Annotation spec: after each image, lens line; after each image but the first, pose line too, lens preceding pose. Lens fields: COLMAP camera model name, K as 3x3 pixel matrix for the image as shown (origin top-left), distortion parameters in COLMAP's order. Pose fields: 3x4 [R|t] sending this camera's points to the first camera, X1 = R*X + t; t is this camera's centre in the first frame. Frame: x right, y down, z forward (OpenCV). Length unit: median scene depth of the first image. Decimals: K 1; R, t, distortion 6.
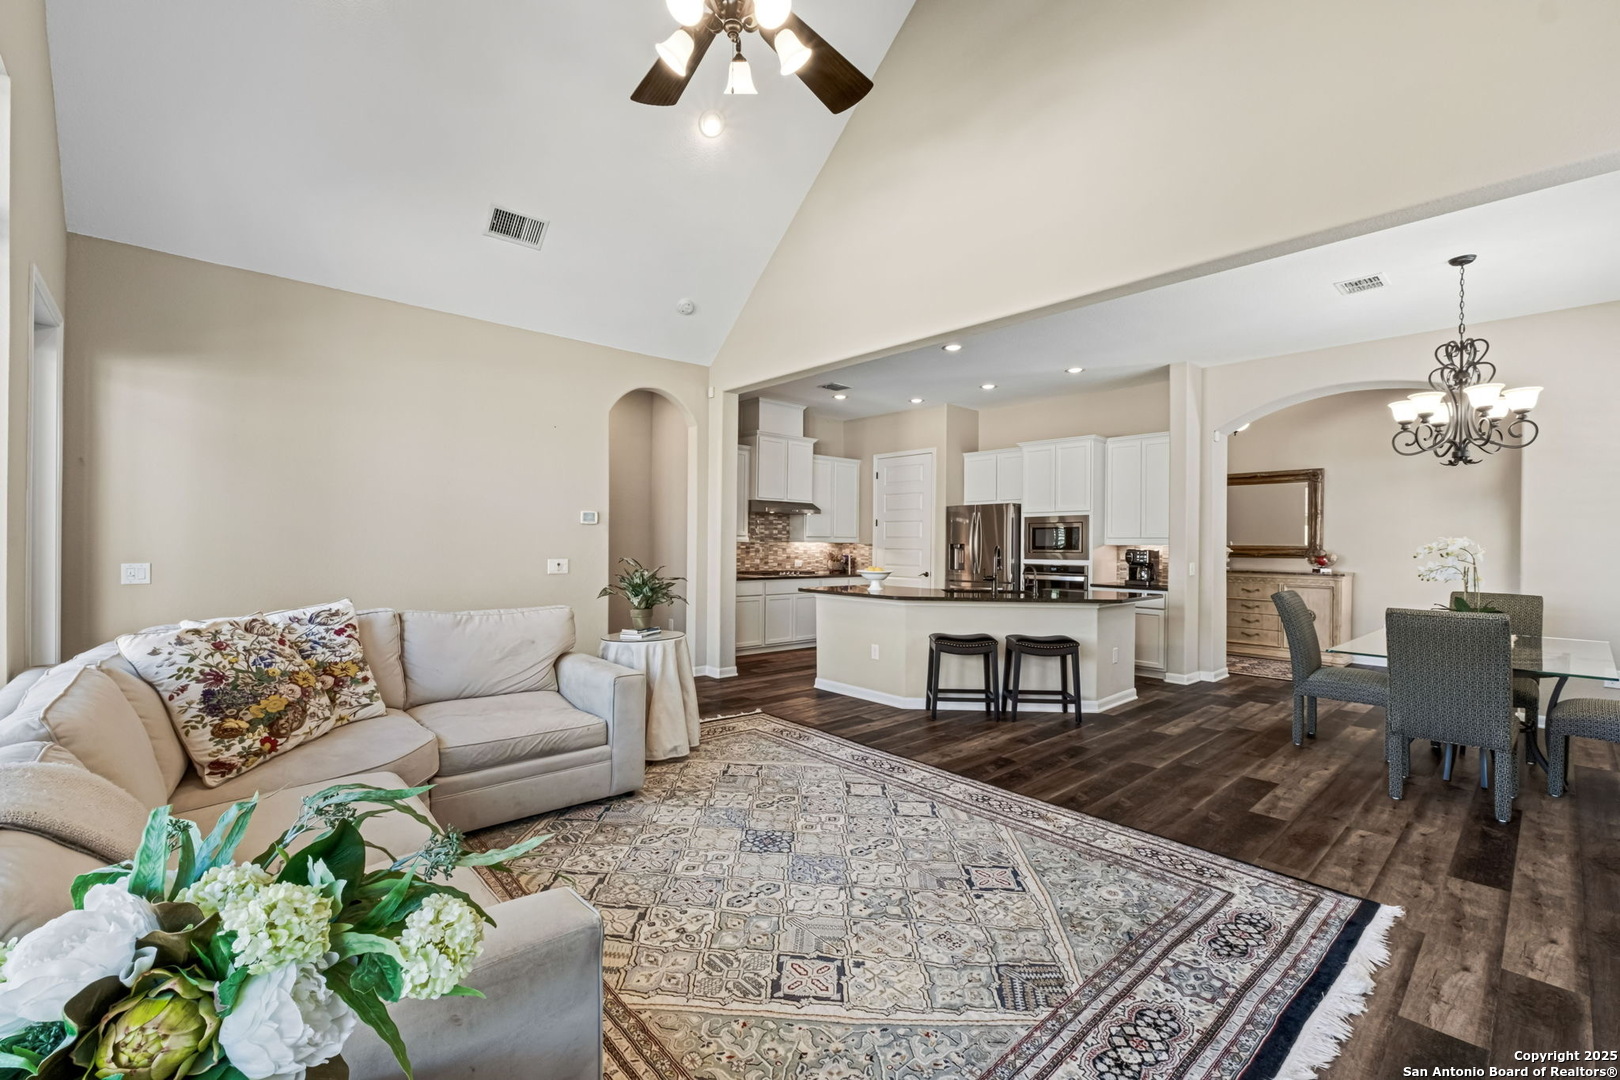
lens RADIAL K [[691.9, 0, 810.0], [0, 691.9, 540.0], [0, 0, 1]] dist [-0.010054, 0.011630]
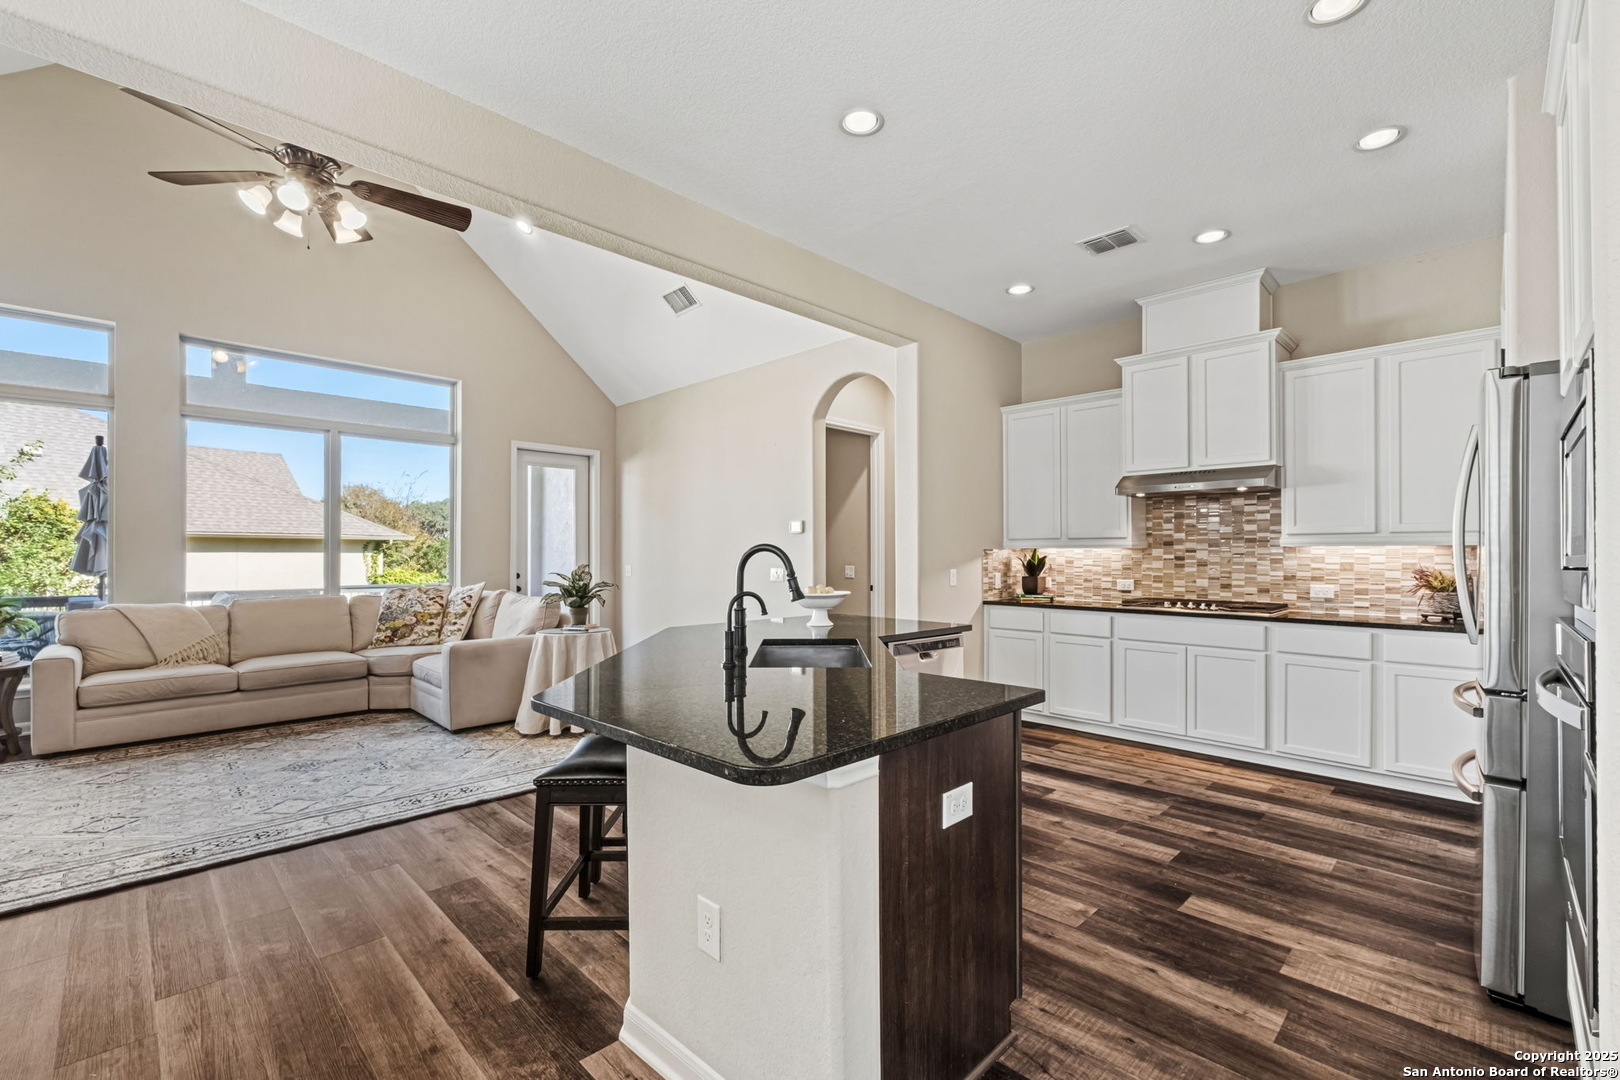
lens RADIAL K [[694.0, 0, 814.7], [0, 694.0, 552.3], [0, 0, 1]] dist [-0.003806, 0.000374]
pose [[0.049824, -0.013293, -0.998670, 0.570734], [0.006171, 0.999896, -0.013001, 0.014648], [0.998739, -0.005515, 0.049901, 0.809023]]
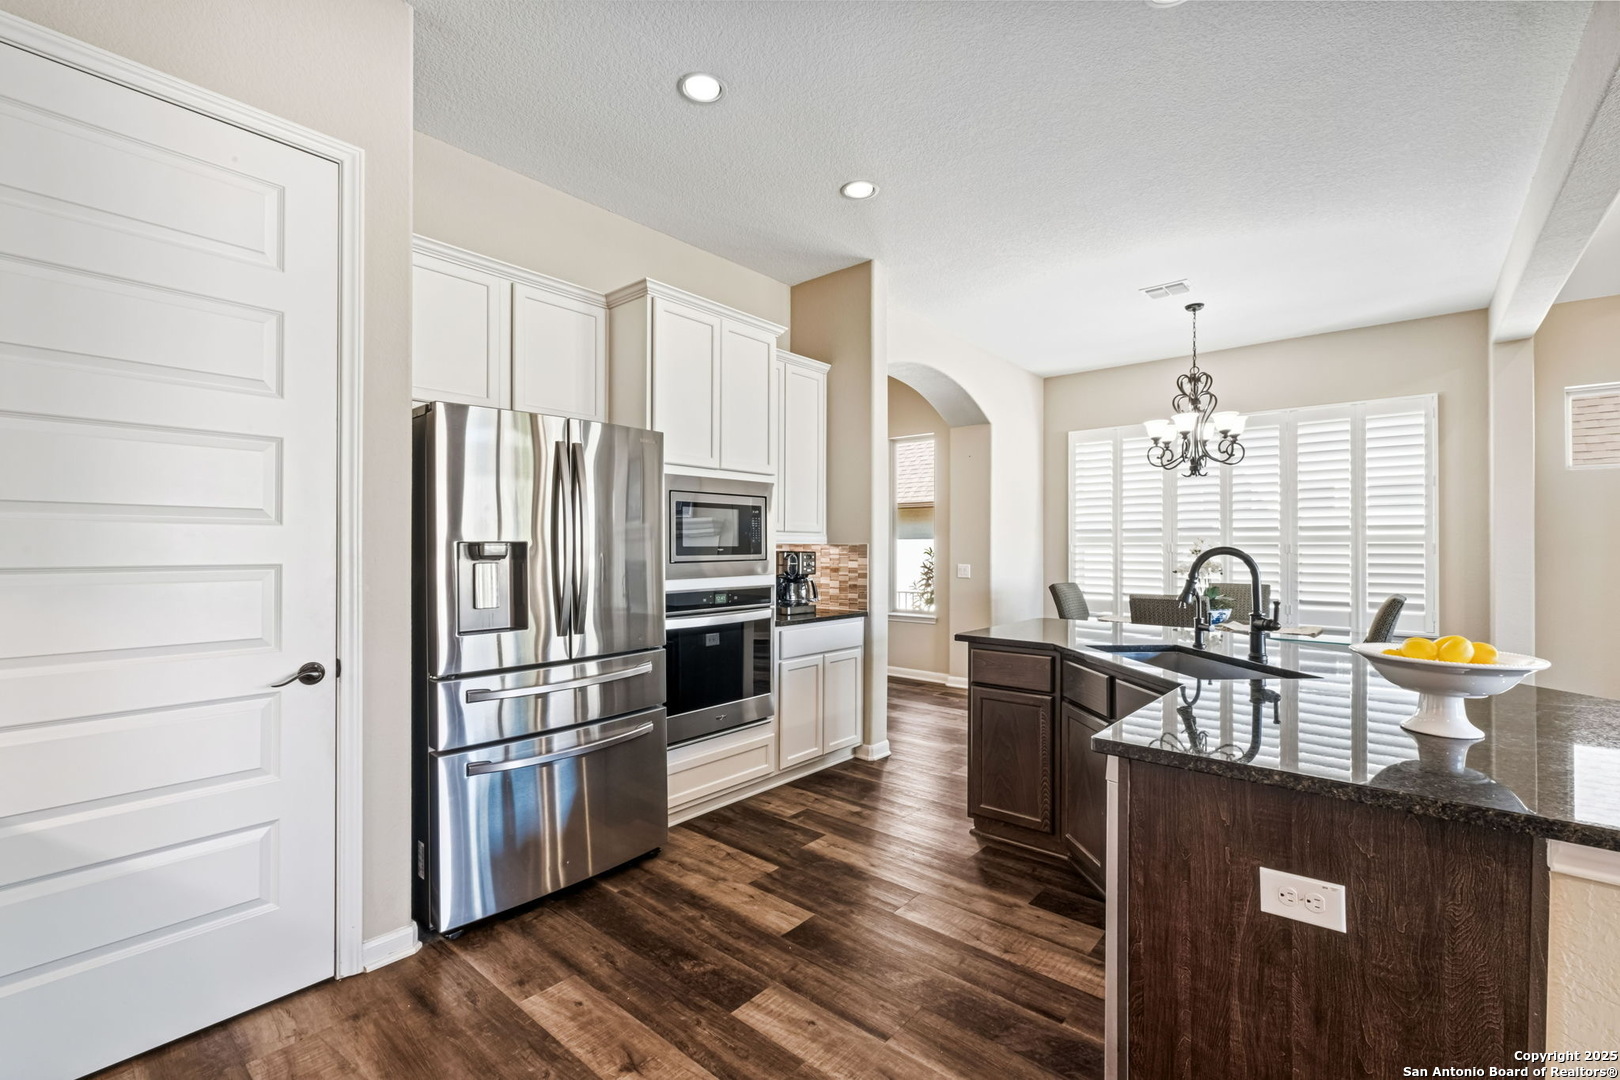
lens RADIAL K [[701.4, 0, 814.8], [0, 701.4, 540.7], [0, 0, 1]] dist [-0.001345, 0.000077]
pose [[-0.130690, -0.001695, 0.991422, -0.104668], [-0.008245, 0.999966, 0.000622, 0.004496], [-0.991389, -0.008093, -0.130700, 1.050599]]
